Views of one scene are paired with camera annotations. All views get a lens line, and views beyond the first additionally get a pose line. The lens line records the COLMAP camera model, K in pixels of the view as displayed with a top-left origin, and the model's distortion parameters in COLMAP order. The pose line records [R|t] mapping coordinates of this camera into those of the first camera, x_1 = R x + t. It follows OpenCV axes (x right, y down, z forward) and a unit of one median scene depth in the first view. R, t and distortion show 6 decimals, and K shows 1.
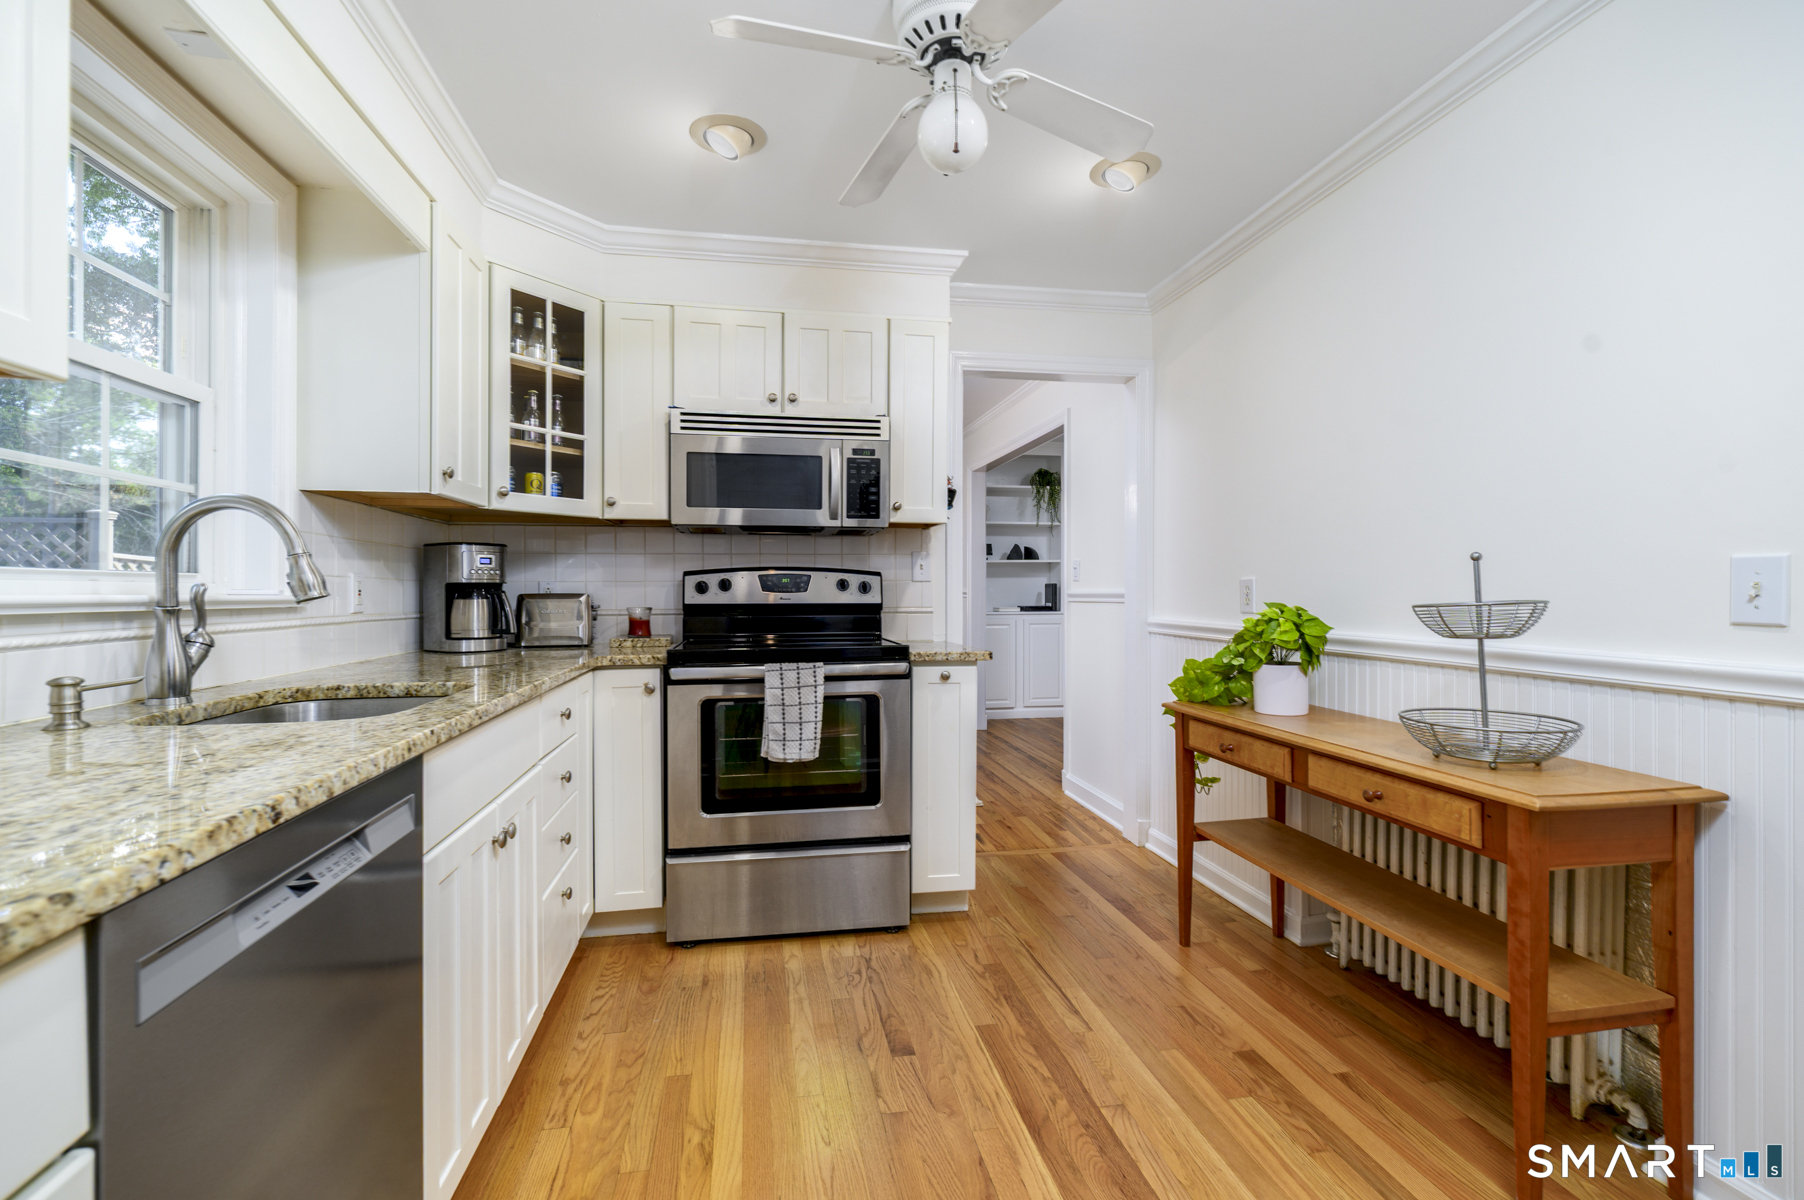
lens RADIAL K [[793.2, 0, 883.8], [0, 793.2, 593.6], [0, 0, 1]] dist [0.000216, 0.000167]
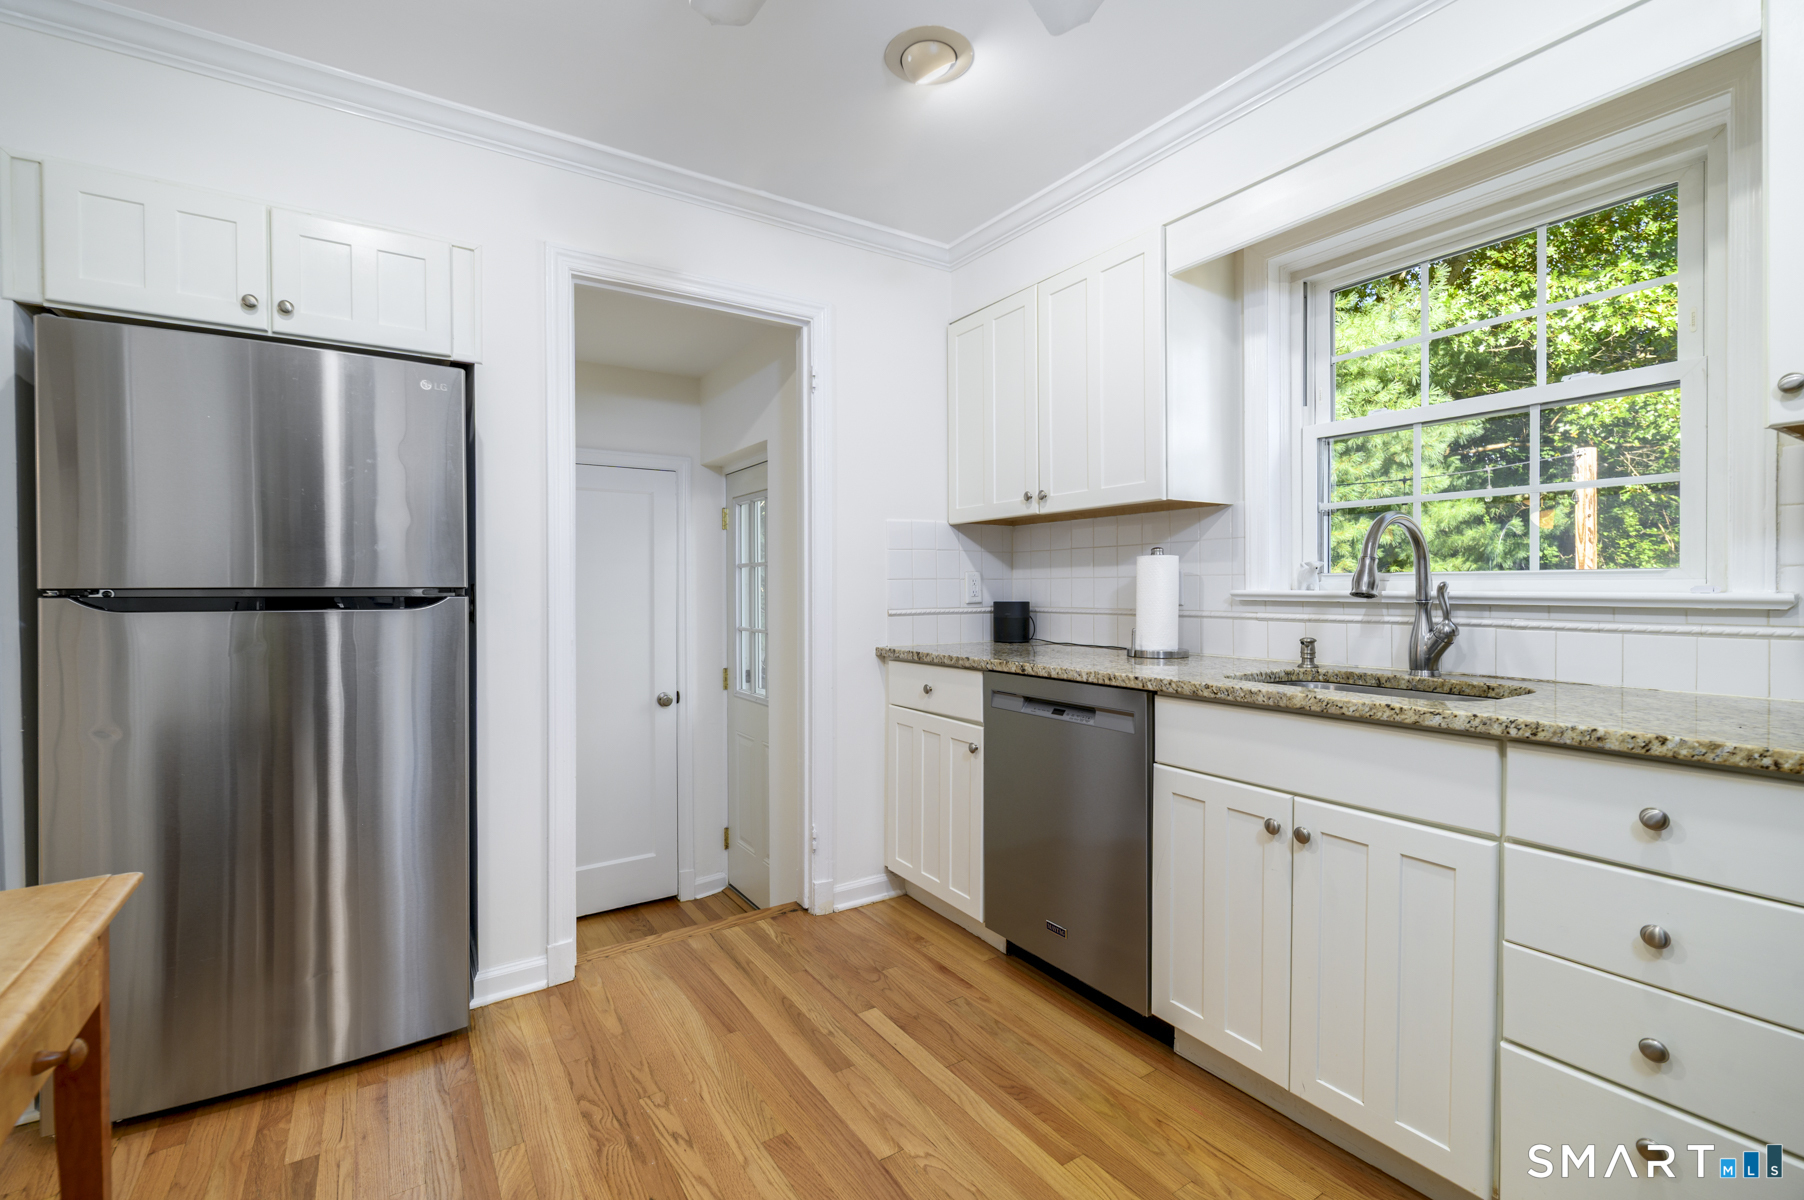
lens RADIAL K [[793.2, 0, 919.3], [0, 793.2, 598.1], [0, 0, 1]] dist [0.000216, 0.000167]
pose [[-0.911206, 0.009829, -0.411834, 0.215330], [0.003250, 0.999856, 0.016672, -0.006450], [0.411939, 0.013853, -0.911106, 1.026791]]
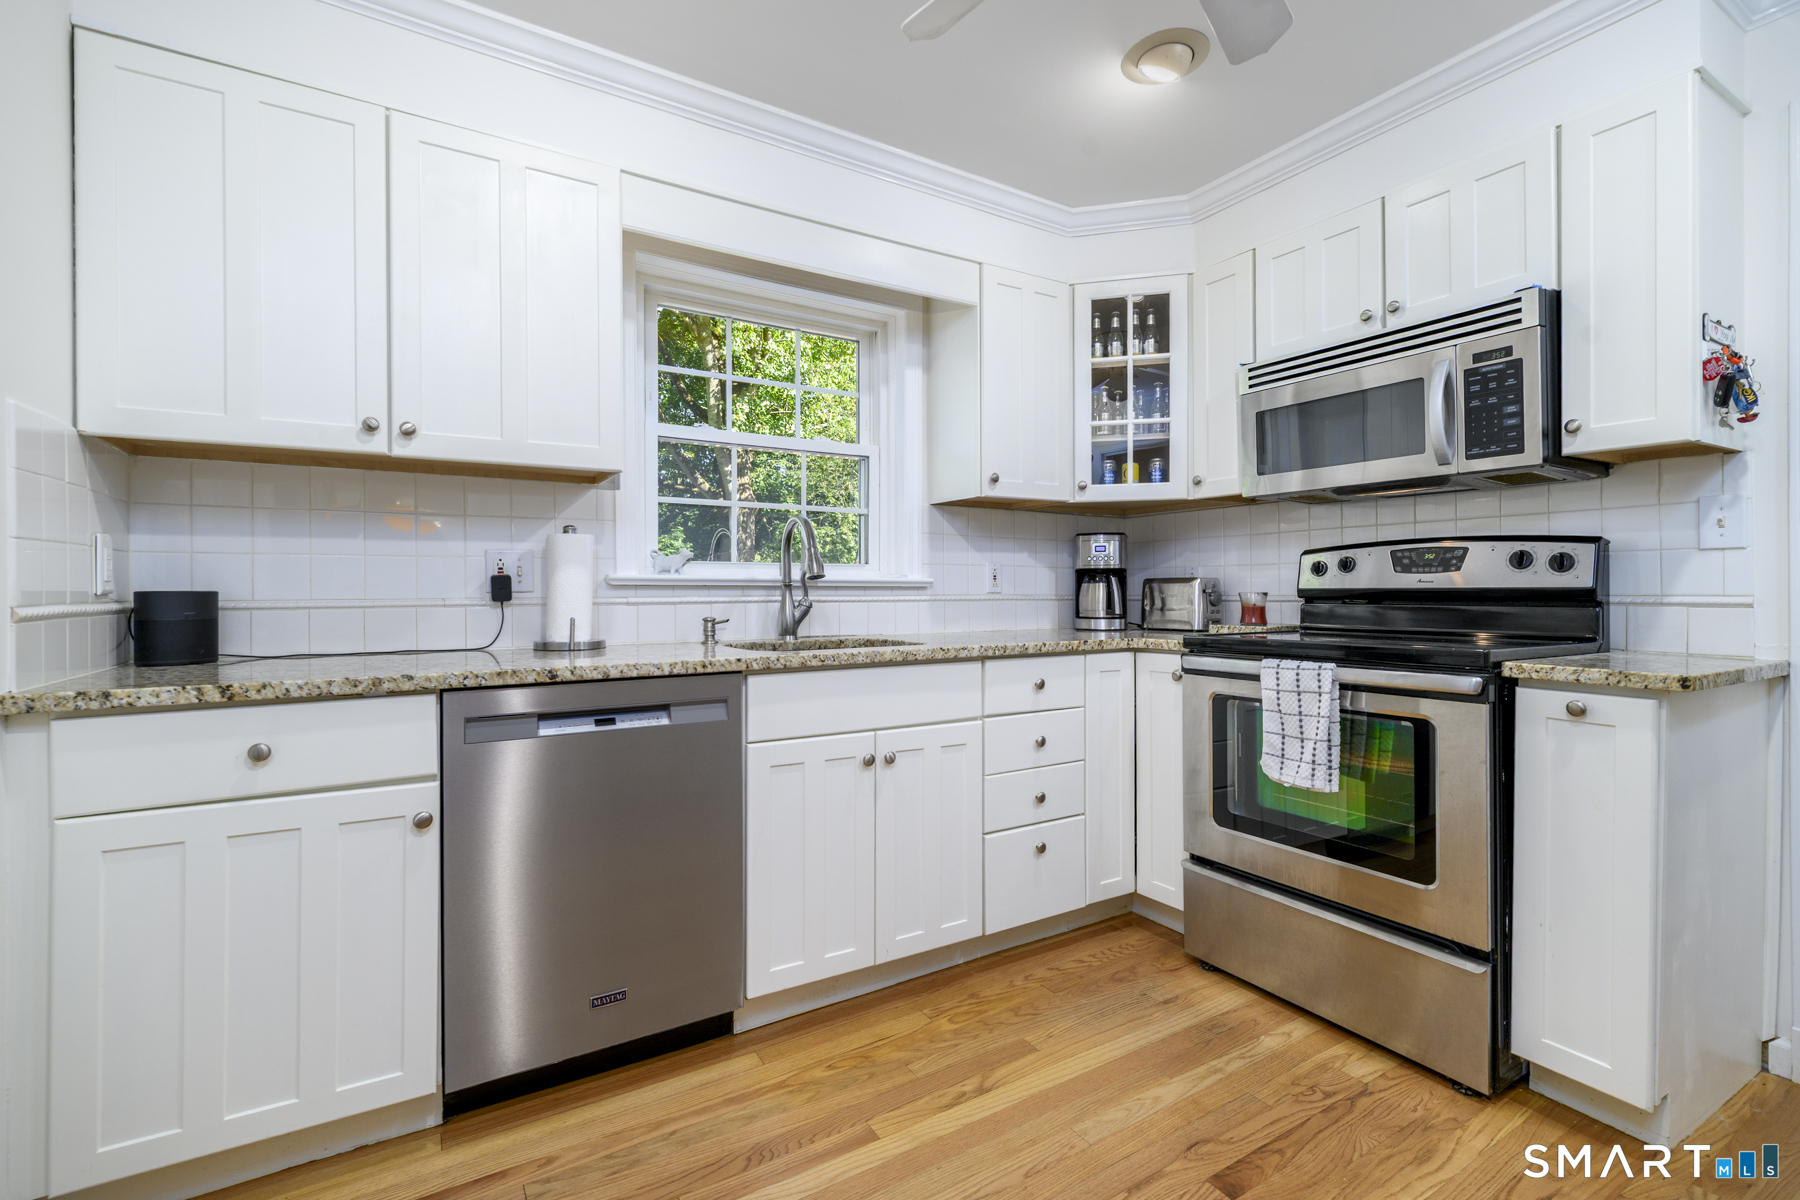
lens RADIAL K [[791.4, 0, 883.9], [0, 791.4, 590.1], [0, 0, 1]] dist [0.000216, 0.000167]
pose [[0.363019, 0.001464, -0.931781, 0.432553], [-0.001055, 0.999999, 0.001161, 0.016590], [0.931781, 0.000562, 0.363020, 0.318440]]
